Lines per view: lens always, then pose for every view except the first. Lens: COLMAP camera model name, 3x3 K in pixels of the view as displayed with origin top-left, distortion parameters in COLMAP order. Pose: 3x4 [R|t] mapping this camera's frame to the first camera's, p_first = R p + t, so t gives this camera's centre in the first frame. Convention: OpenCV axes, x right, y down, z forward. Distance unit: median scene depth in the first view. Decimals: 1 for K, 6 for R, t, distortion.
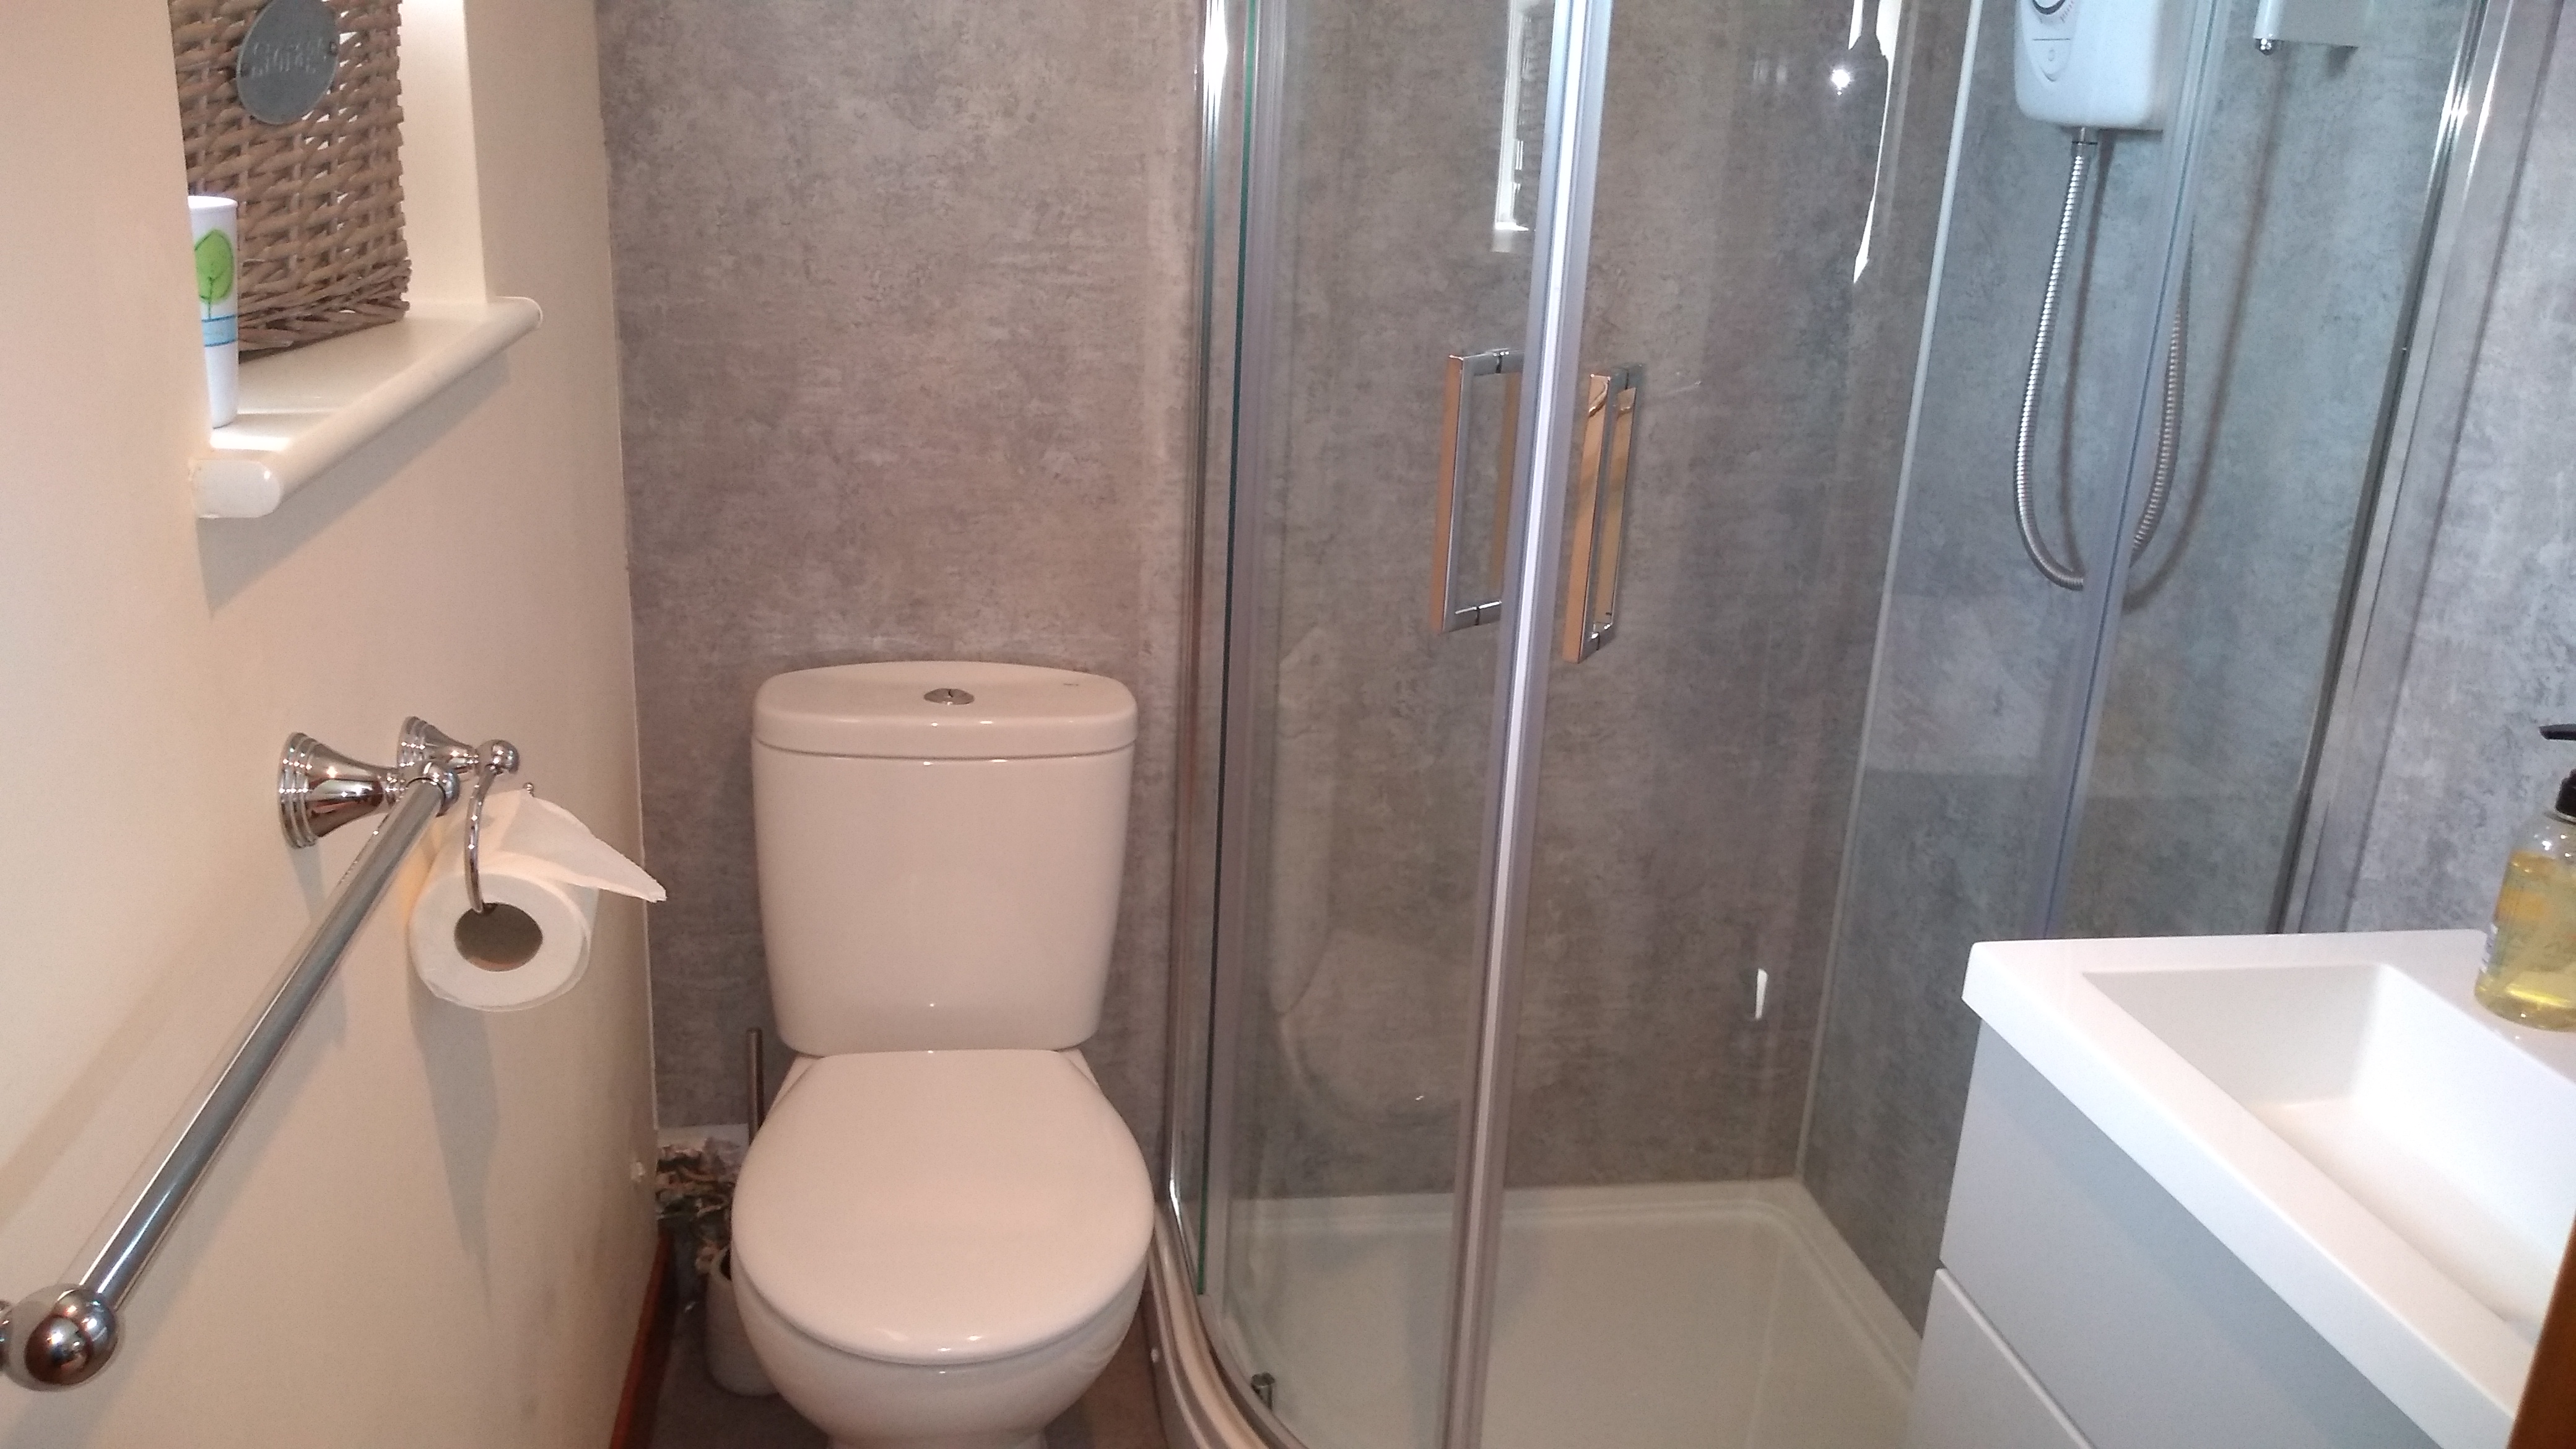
lens RADIAL K [[2001.7, 0, 1281.5], [0, 2001.7, 728.0], [0, 0, 1]] dist [-0.005848, -0.023453]
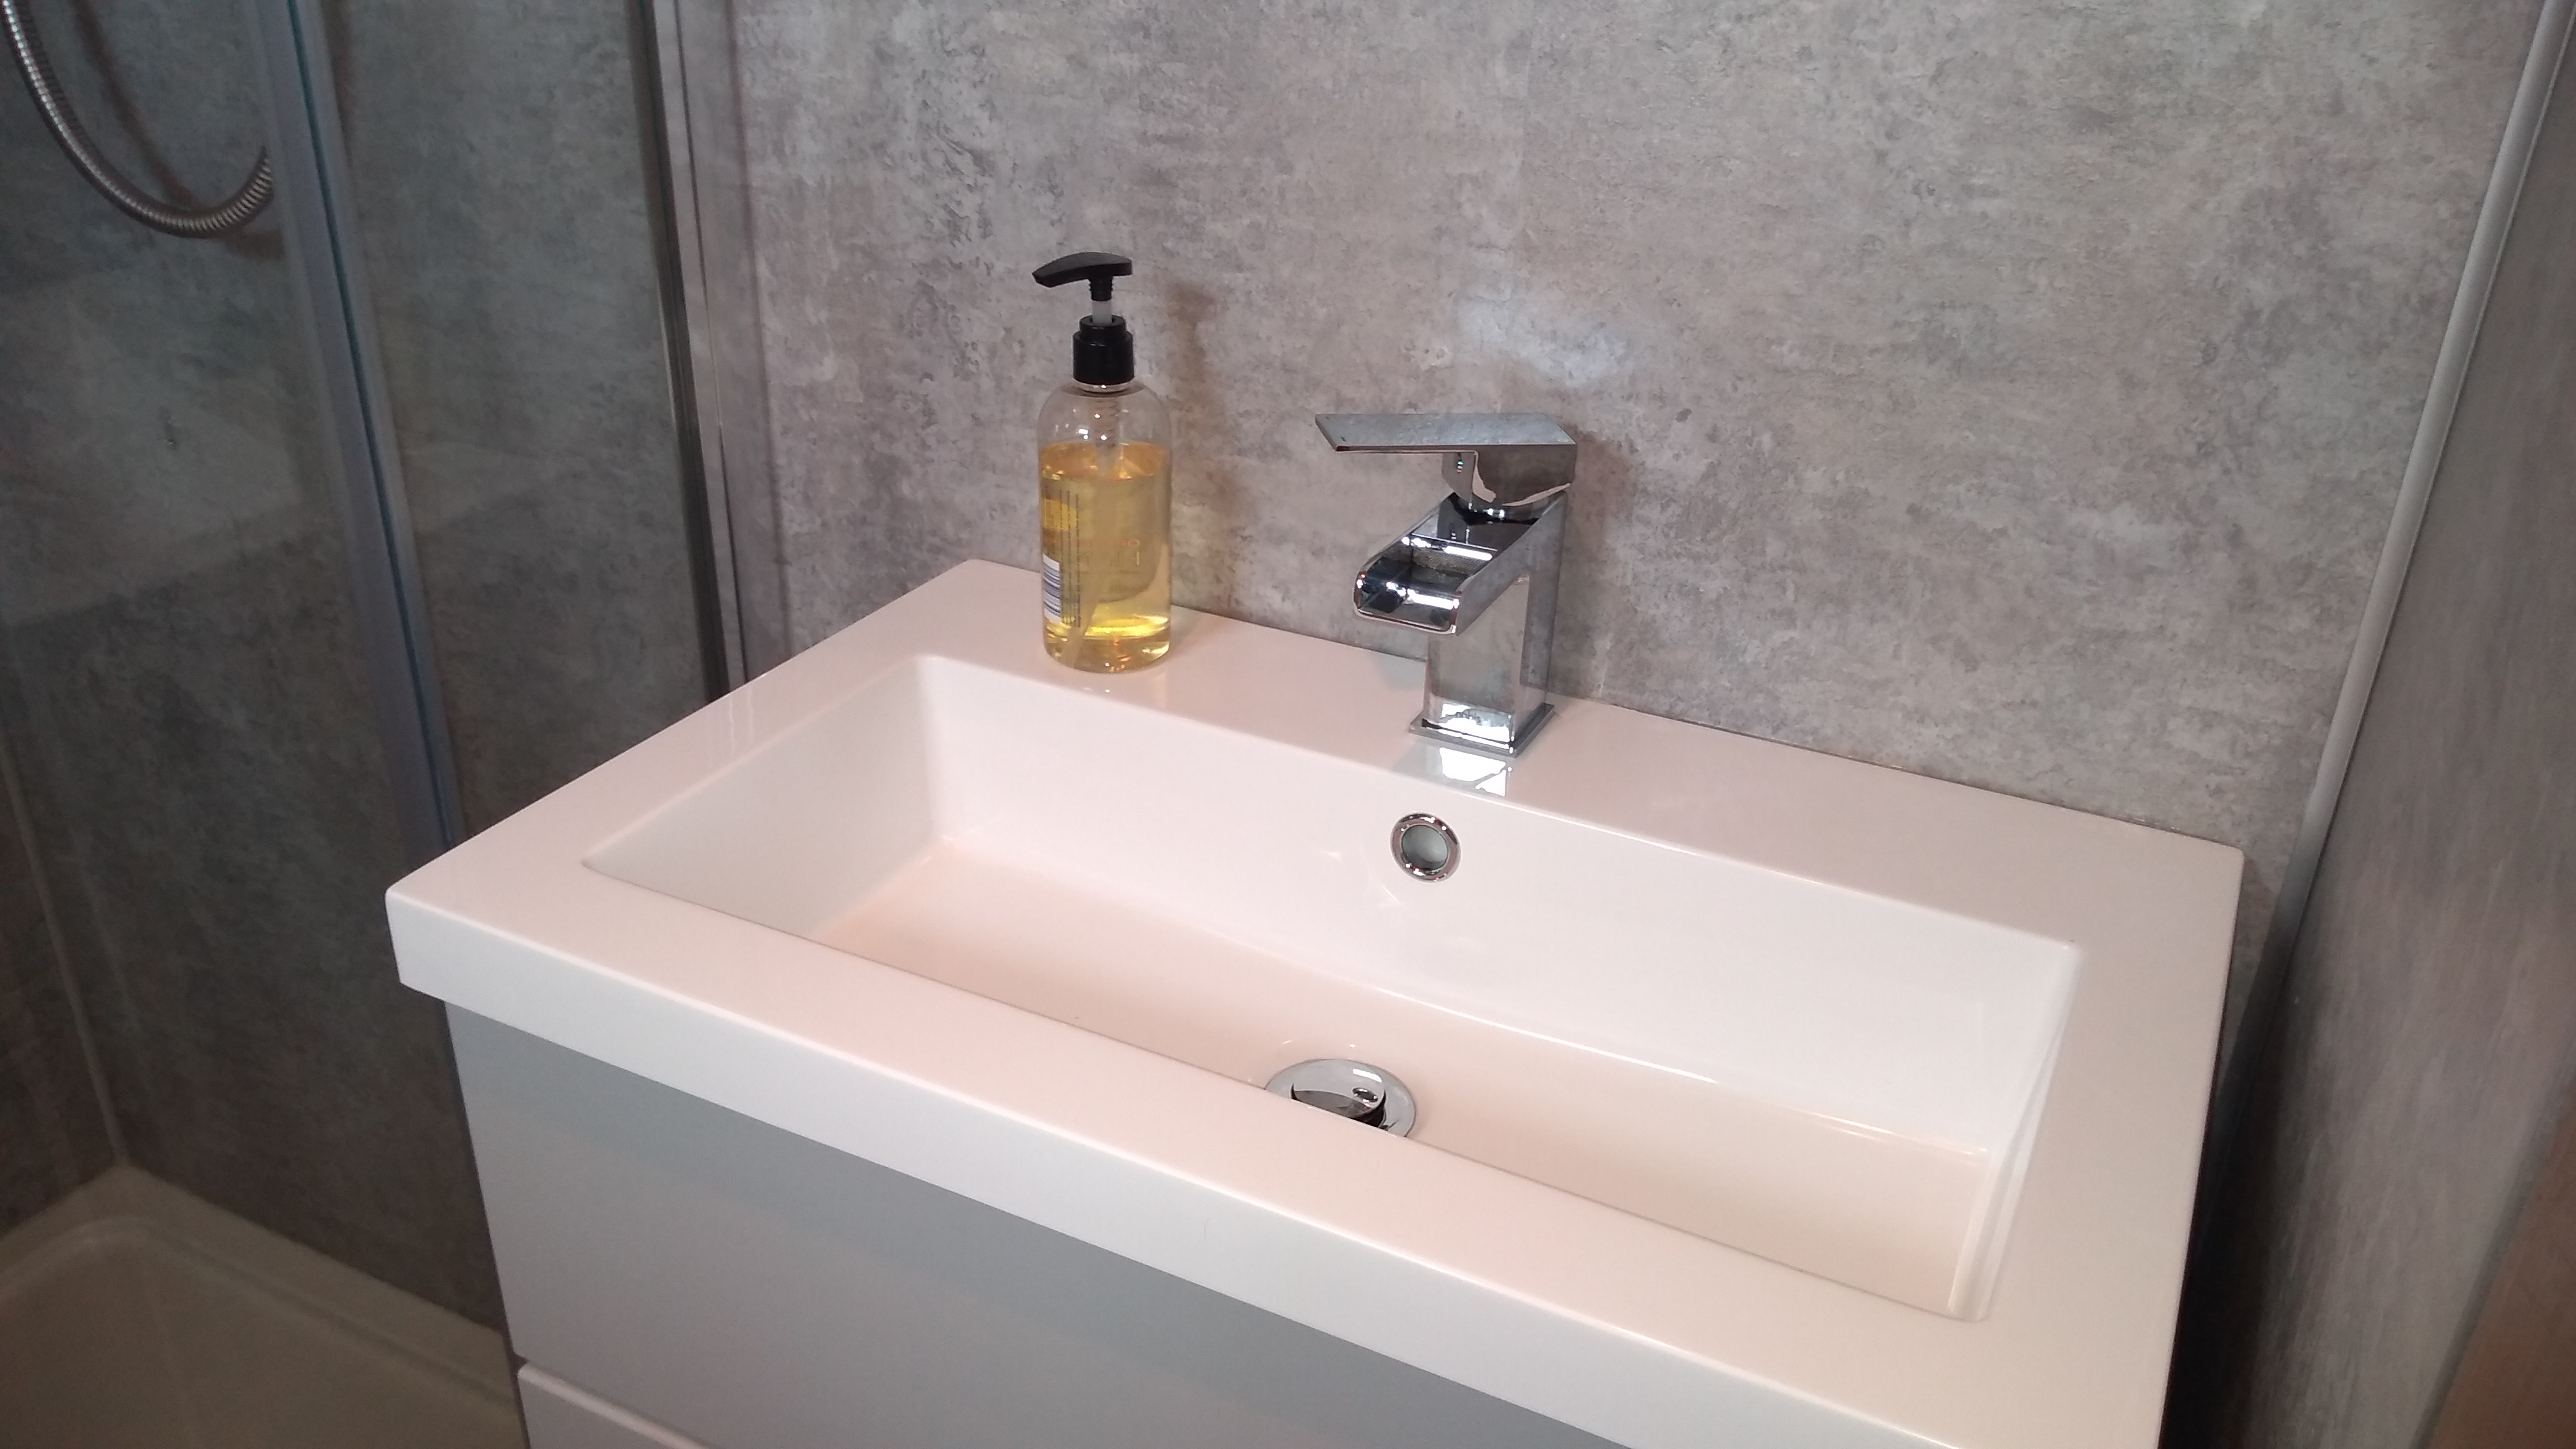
lens RADIAL K [[2001.7, 0, 1284.9], [0, 2001.7, 737.0], [0, 0, 1]] dist [-0.005848, -0.023453]
pose [[0.582873, -0.399903, 0.707345, 0.105178], [0.256436, 0.916554, 0.306870, -0.036791], [-0.771038, 0.002522, 0.636784, 0.411972]]
